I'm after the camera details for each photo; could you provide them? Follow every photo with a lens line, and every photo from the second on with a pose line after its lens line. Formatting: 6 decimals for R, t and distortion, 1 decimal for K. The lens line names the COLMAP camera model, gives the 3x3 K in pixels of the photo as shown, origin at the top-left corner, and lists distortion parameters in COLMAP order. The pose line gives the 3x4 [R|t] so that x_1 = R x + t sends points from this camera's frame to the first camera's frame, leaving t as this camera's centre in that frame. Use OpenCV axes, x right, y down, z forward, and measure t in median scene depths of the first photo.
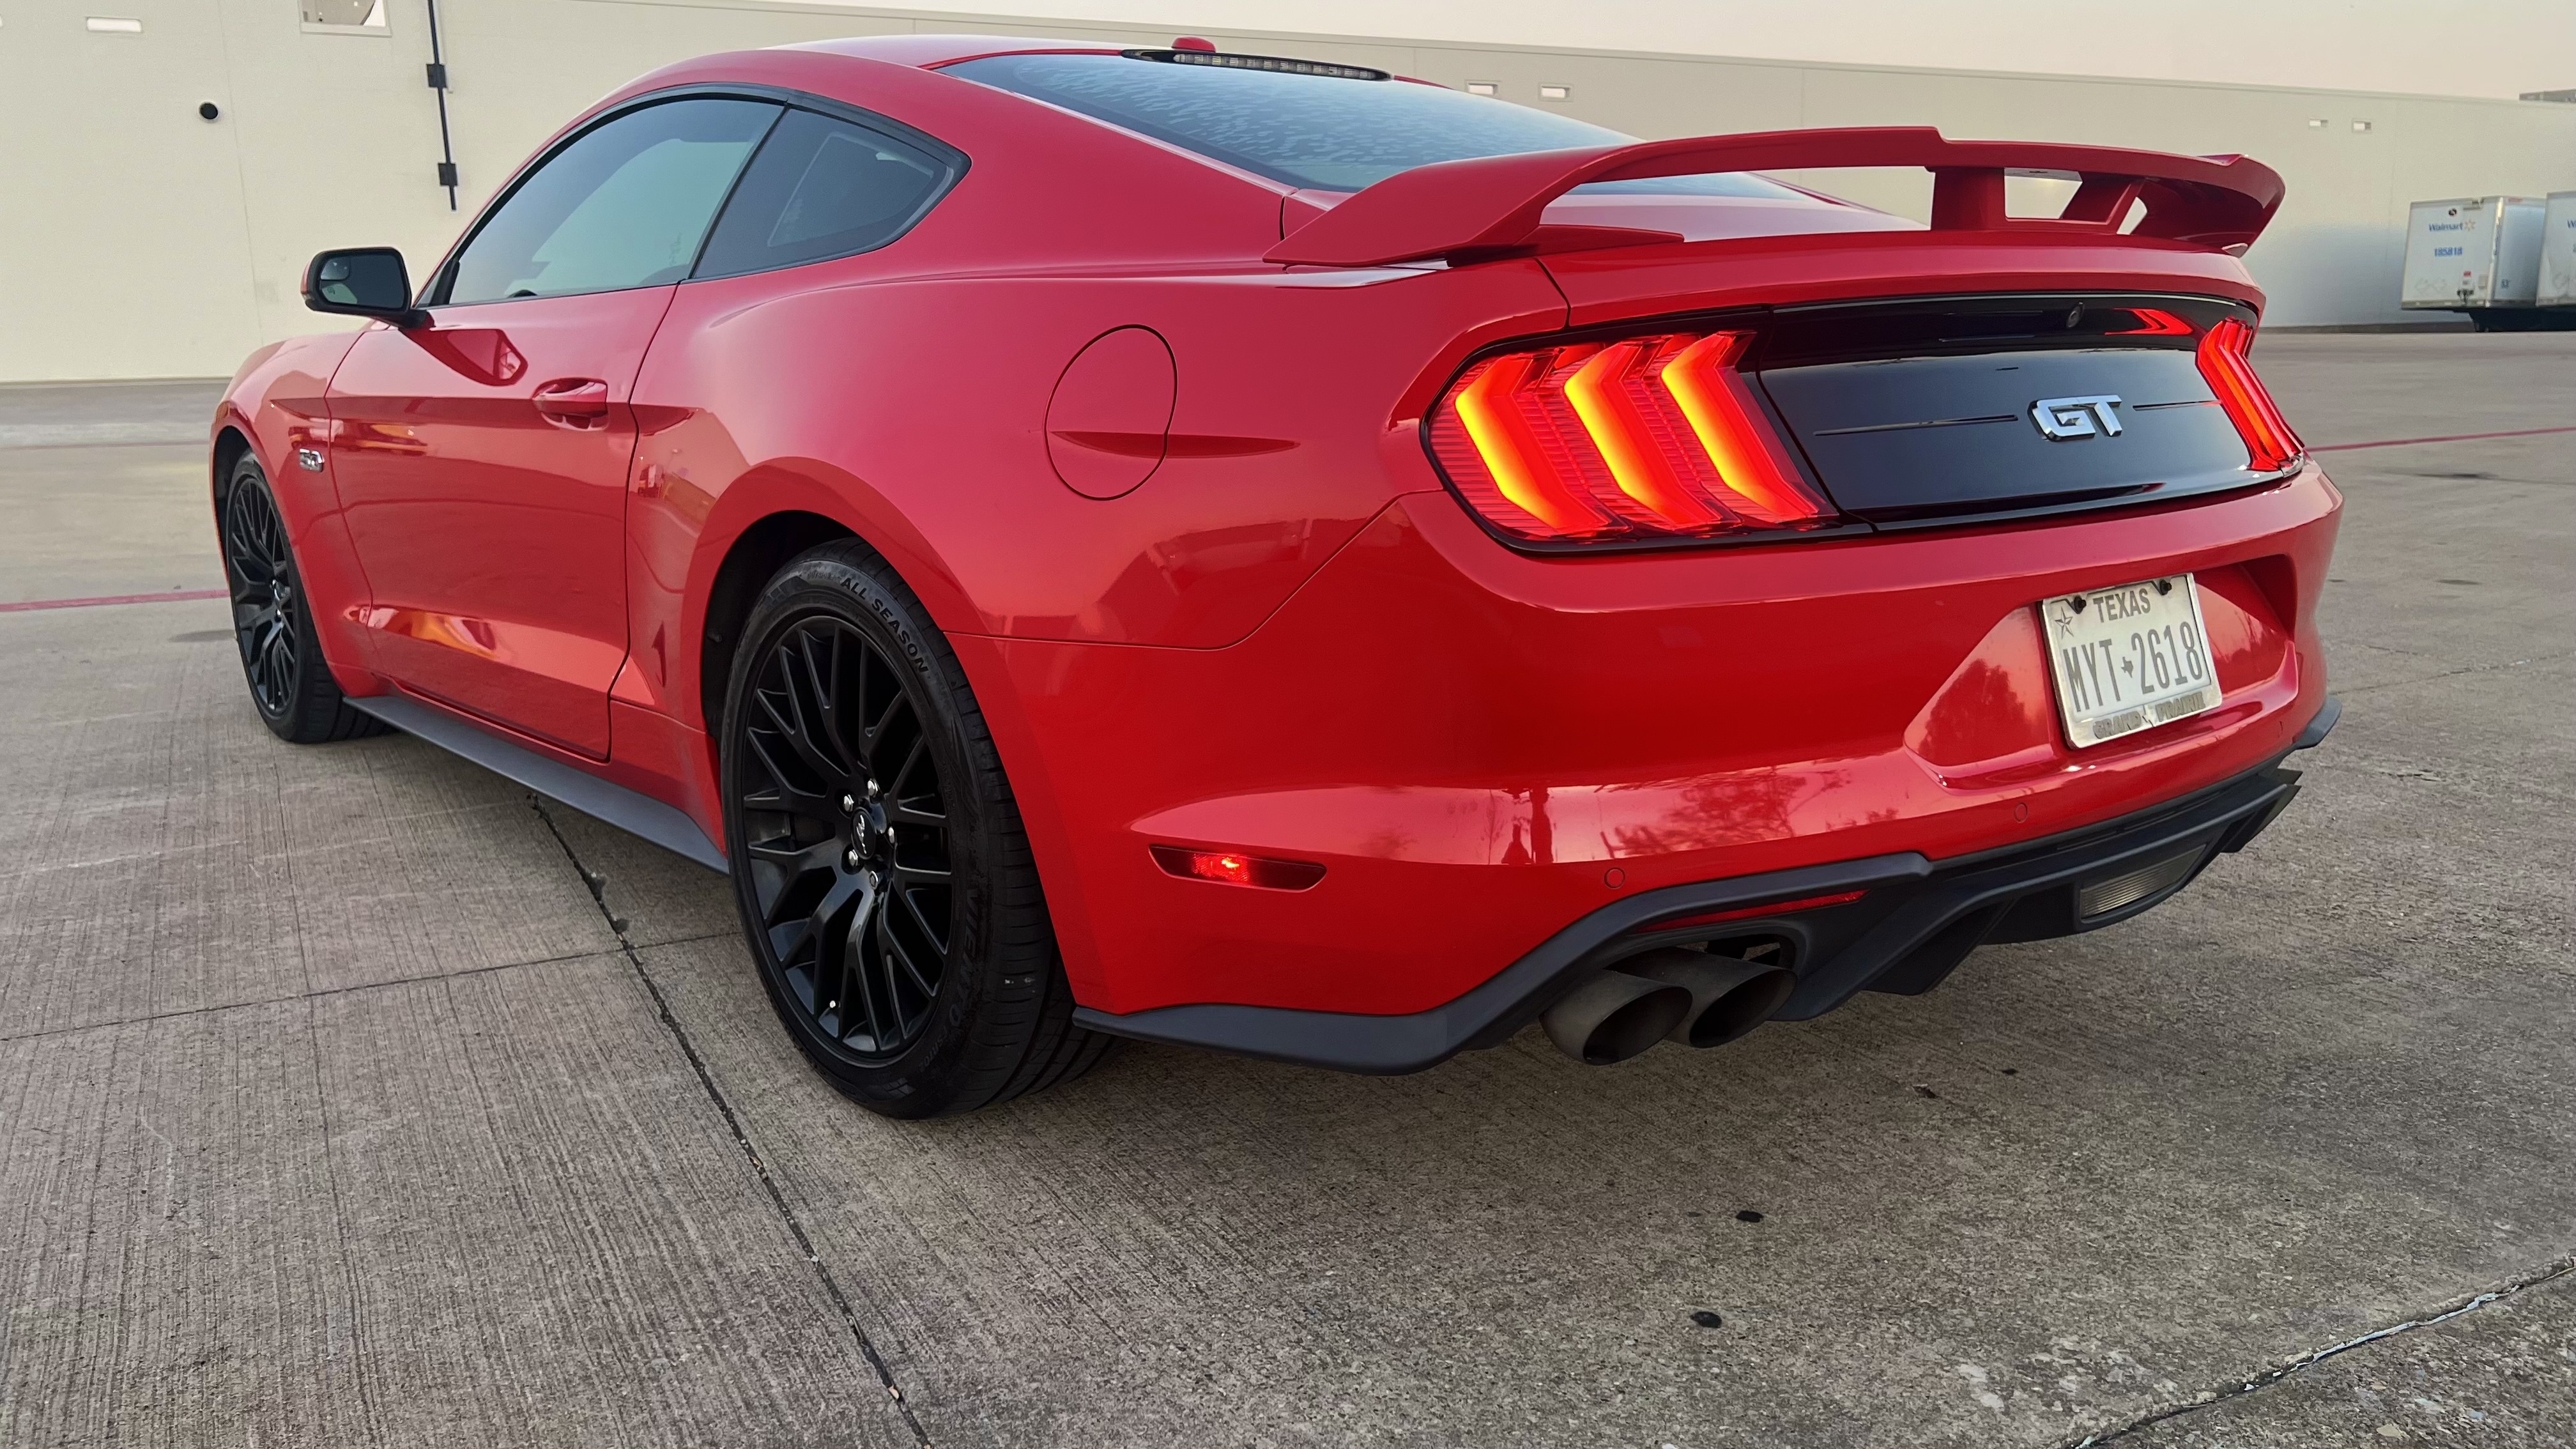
lens RADIAL K [[1938.8, 0, 1283.0], [0, 1938.8, 734.0], [0, 0, 1]] dist [0.067369, -0.081605]
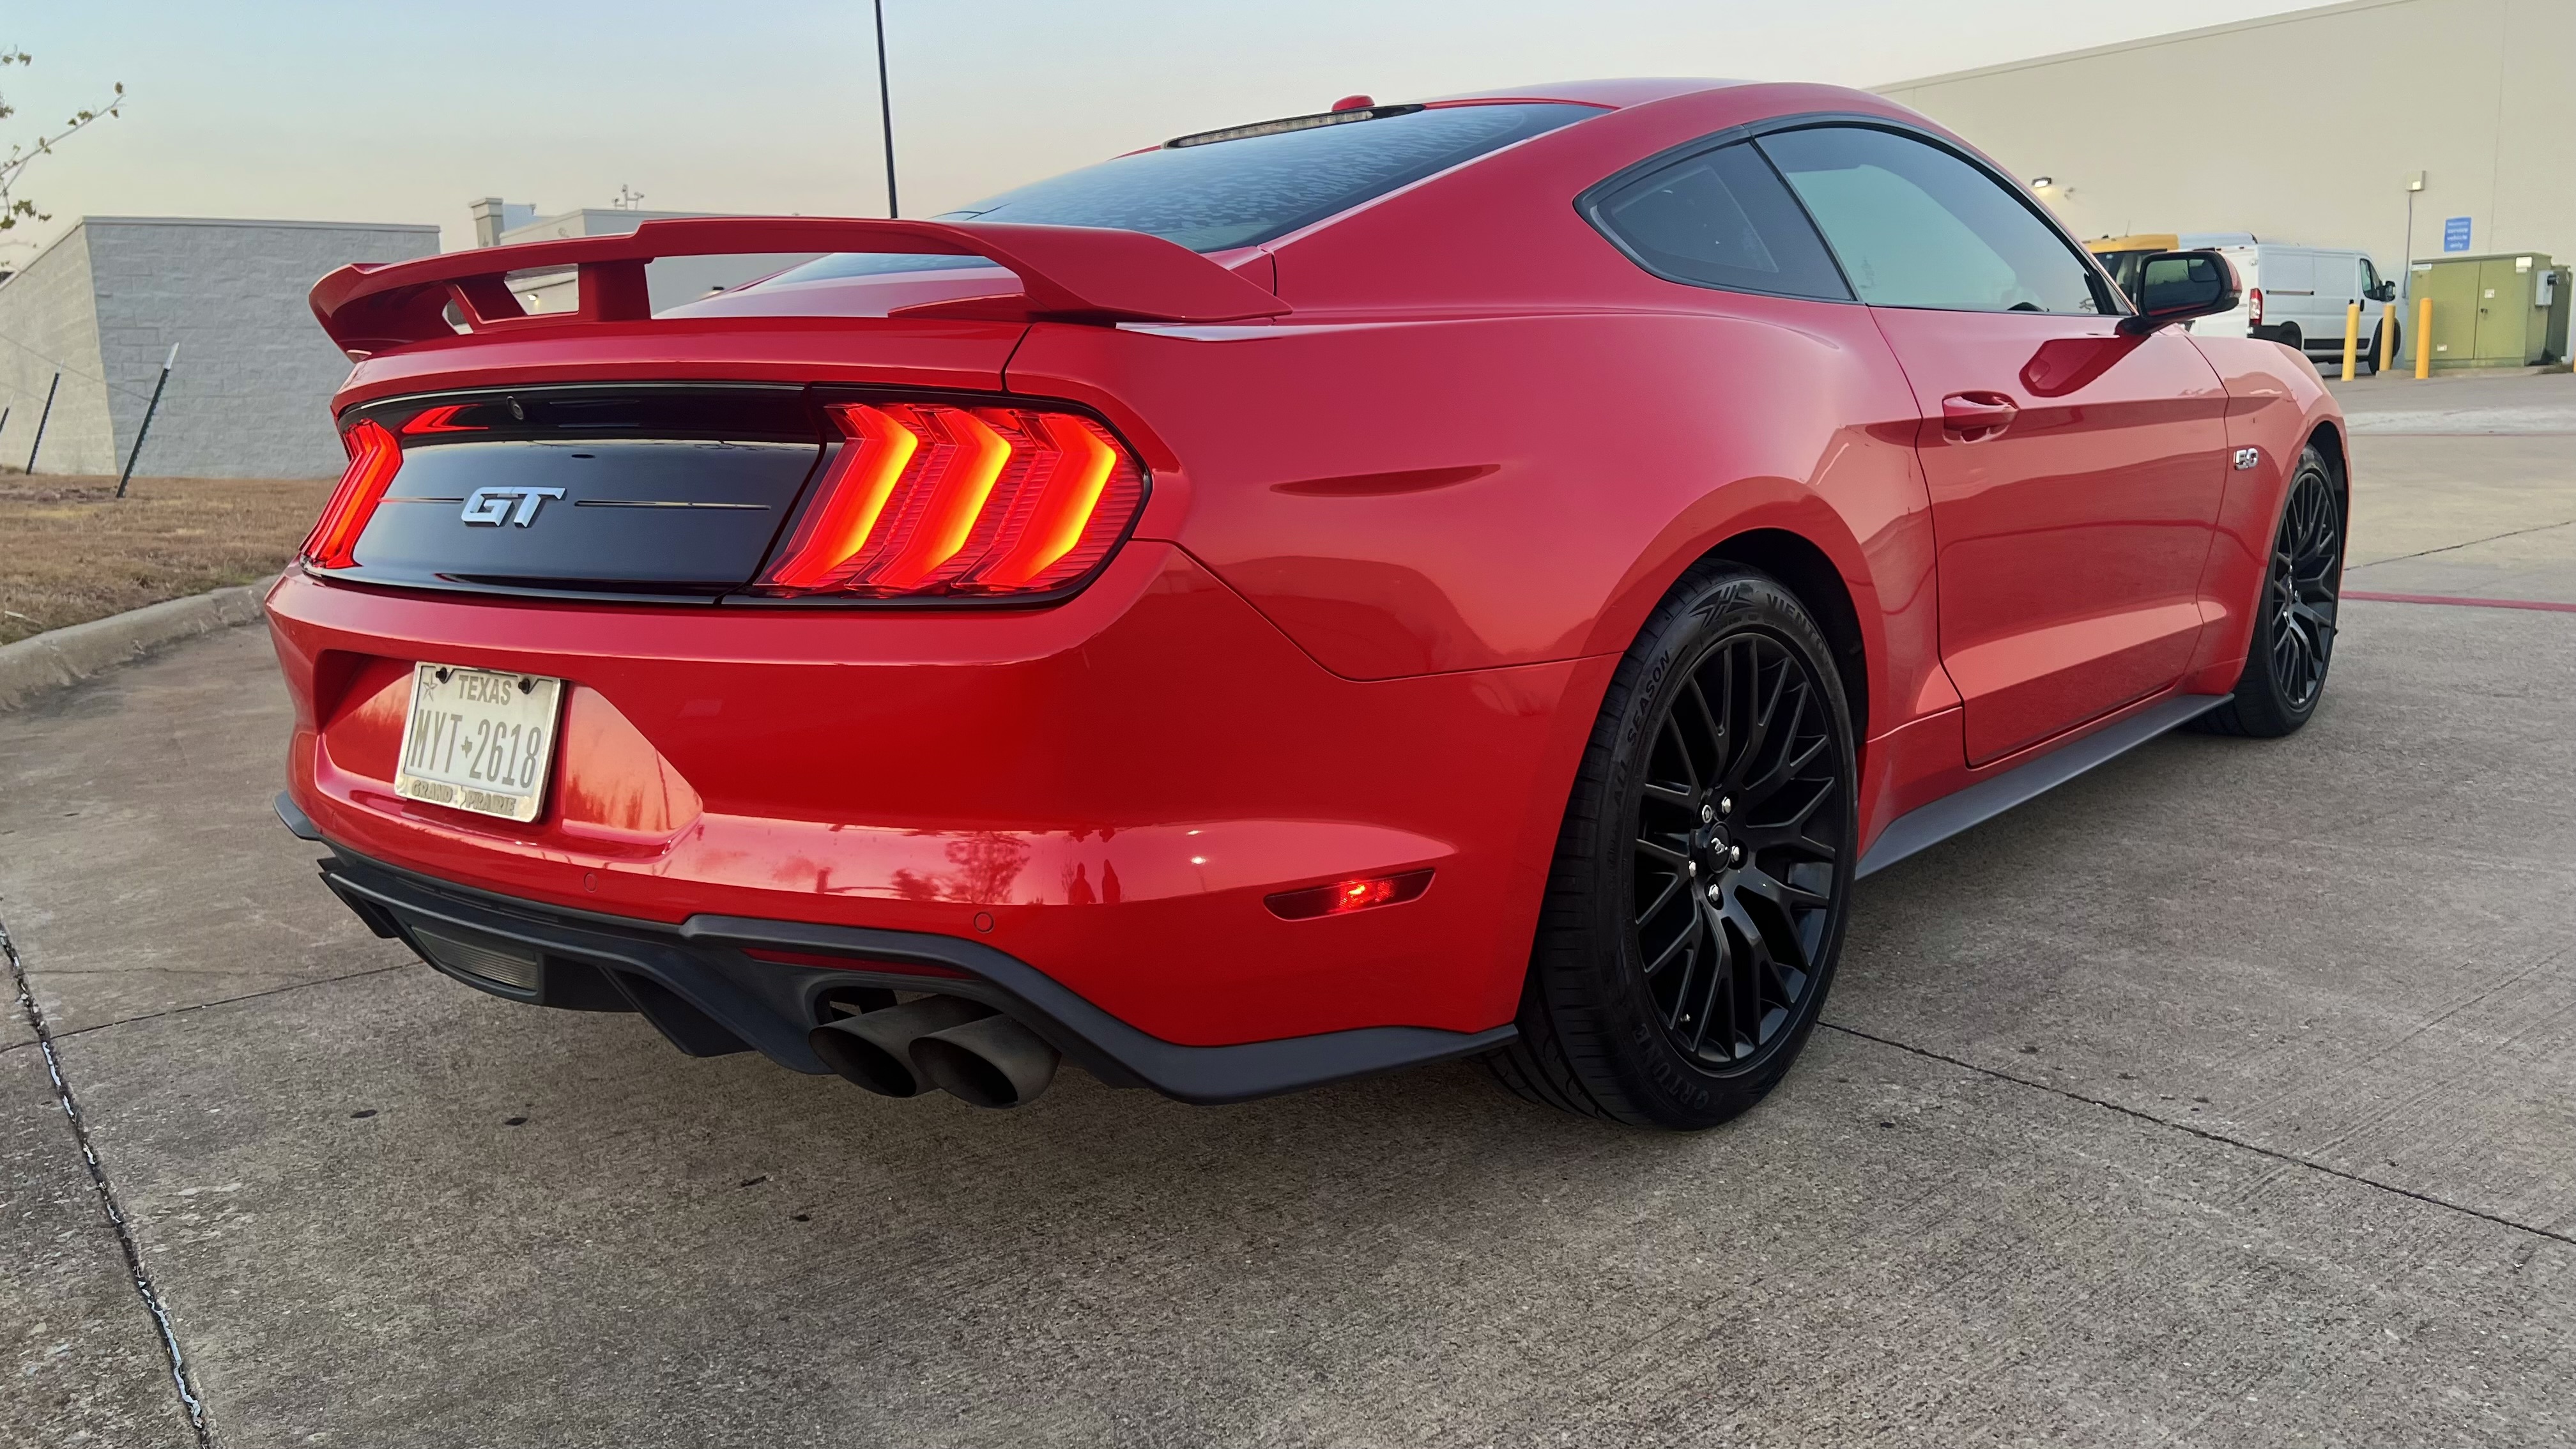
lens RADIAL K [[1961.3, 0, 1299.4], [0, 1961.3, 718.9], [0, 0, 1]] dist [0.042633, -0.049503]
pose [[0.170039, 0.179343, -0.968980, 1.511413], [-0.163536, 0.974801, 0.151723, -0.278610], [0.971773, 0.132665, 0.195083, 1.215524]]
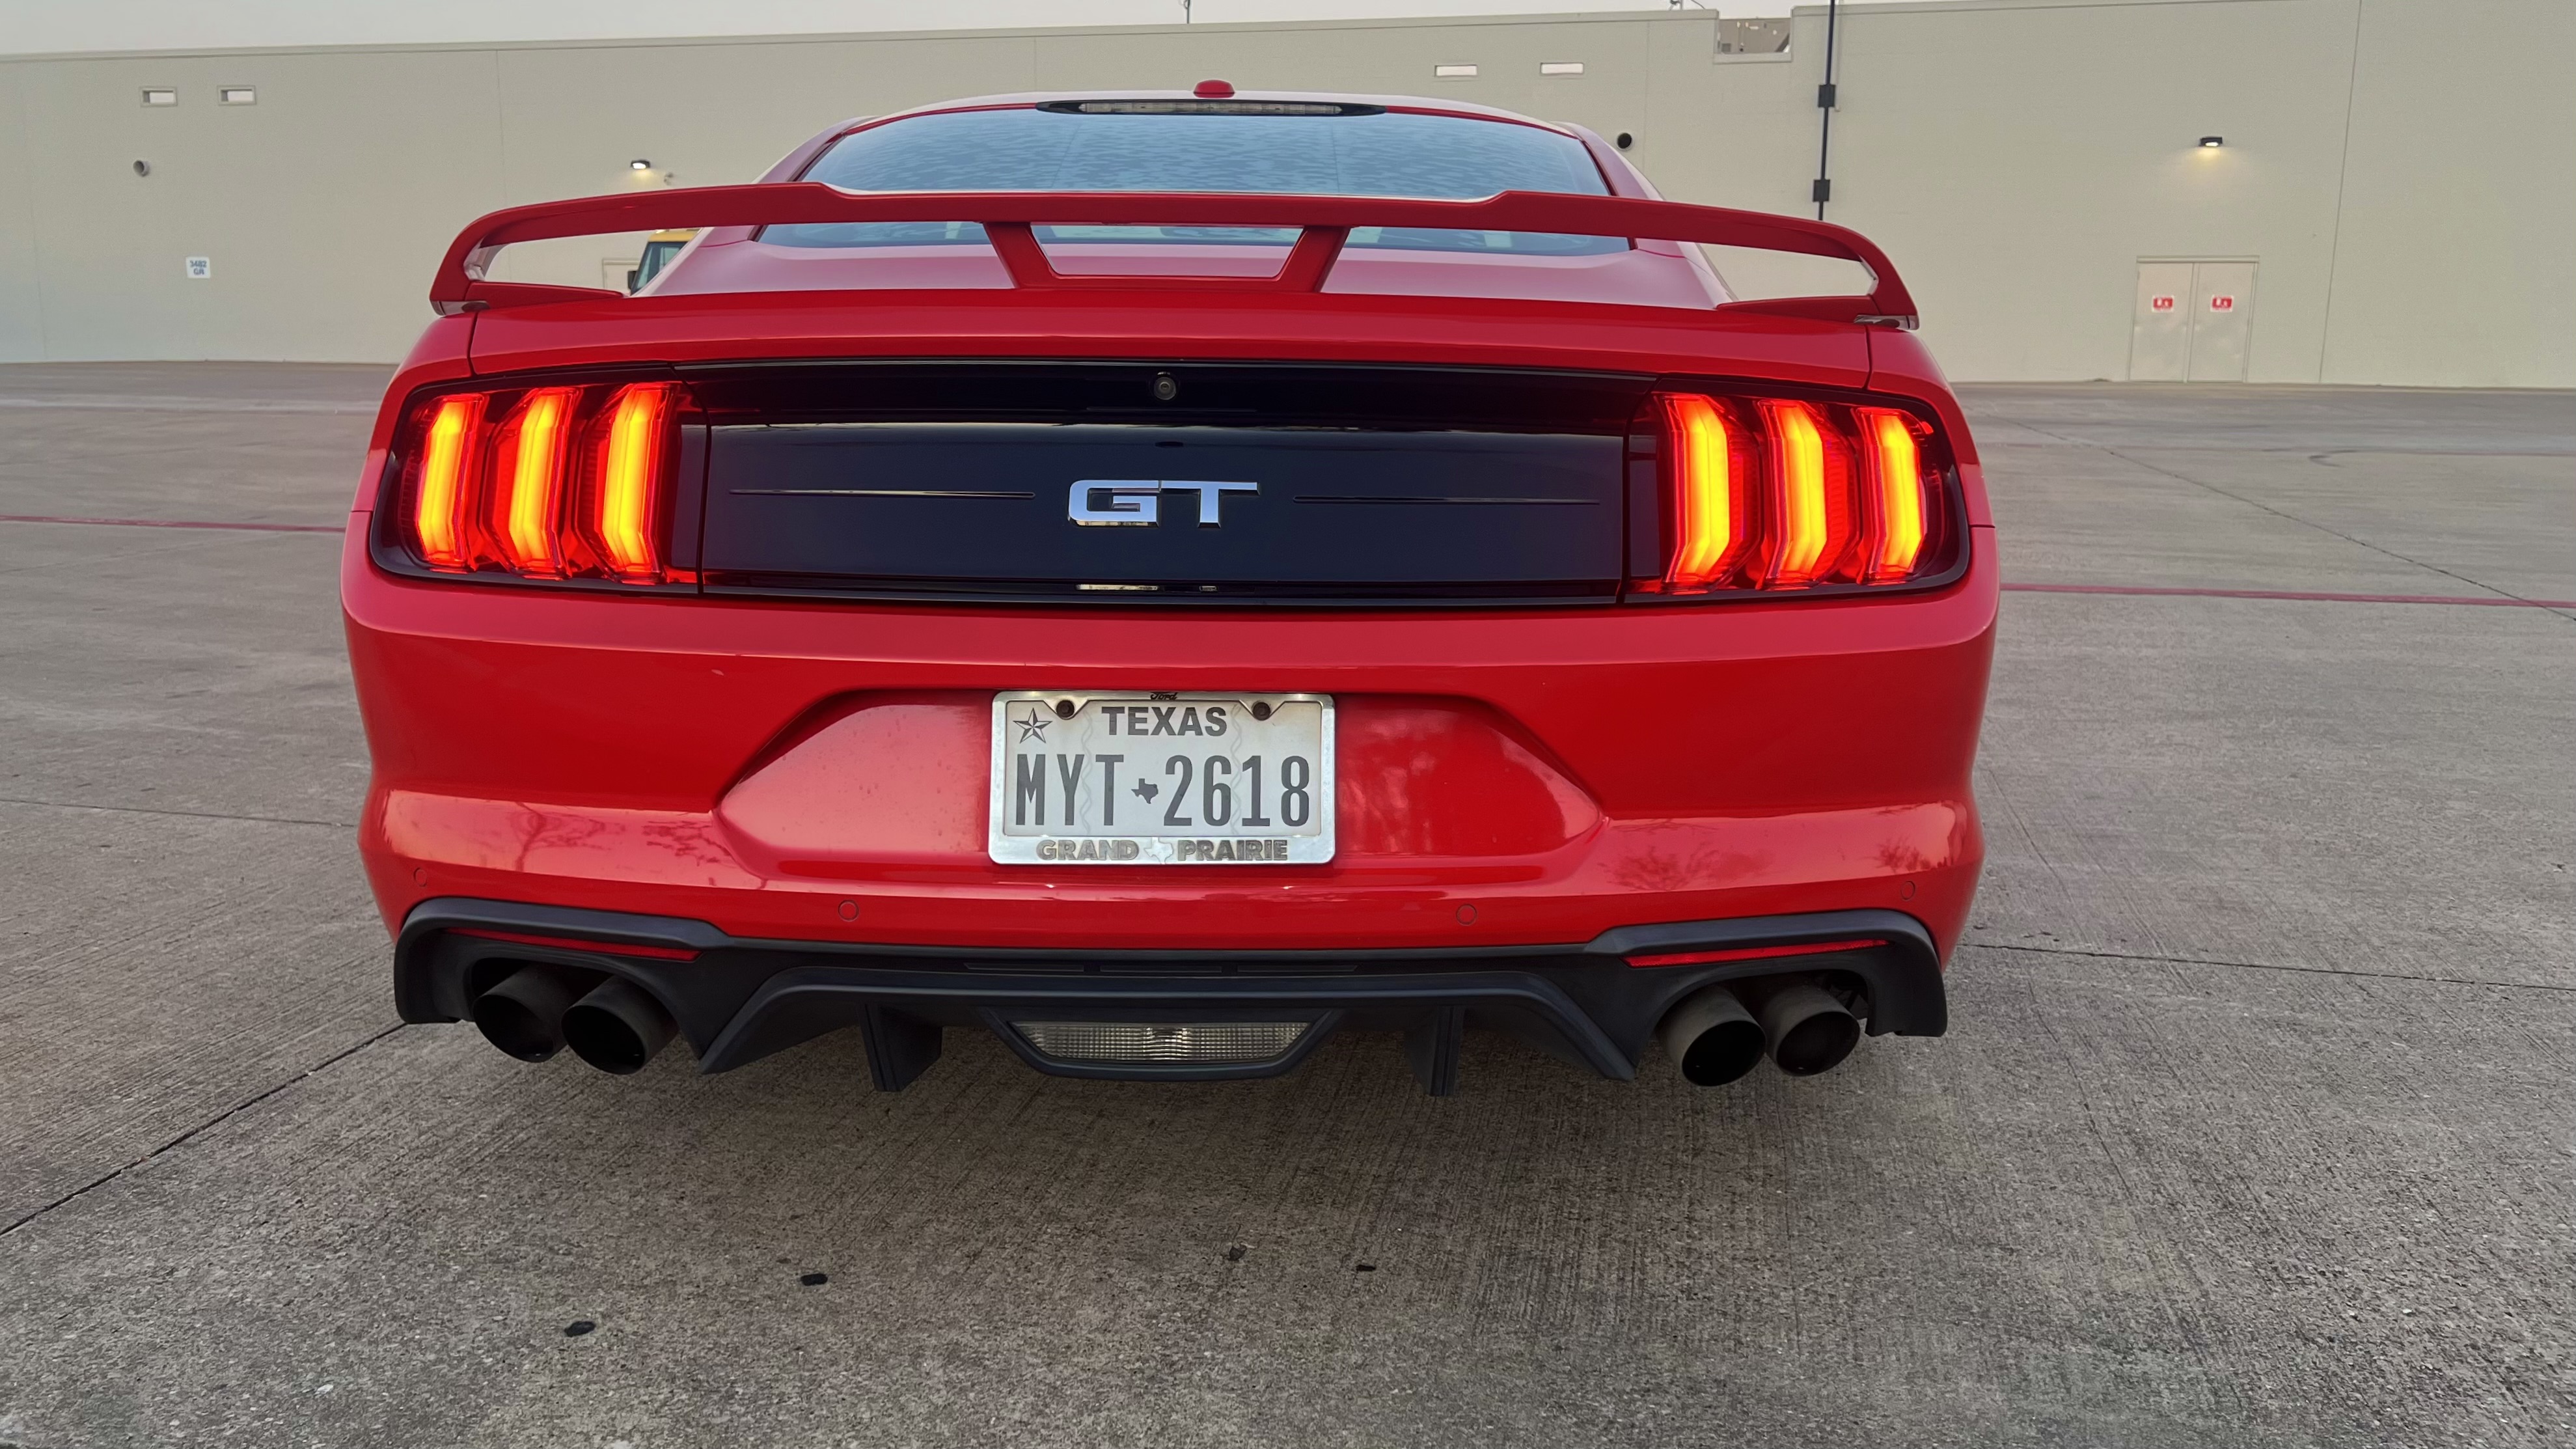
lens RADIAL K [[1961.4, 0, 1299.4], [0, 1961.4, 718.9], [0, 0, 1]] dist [0.042633, -0.049503]
pose [[0.772875, 0.144290, -0.617936, 1.011936], [-0.152259, 0.987525, 0.040155, -0.110588], [0.616021, 0.063051, 0.785203, 0.352507]]
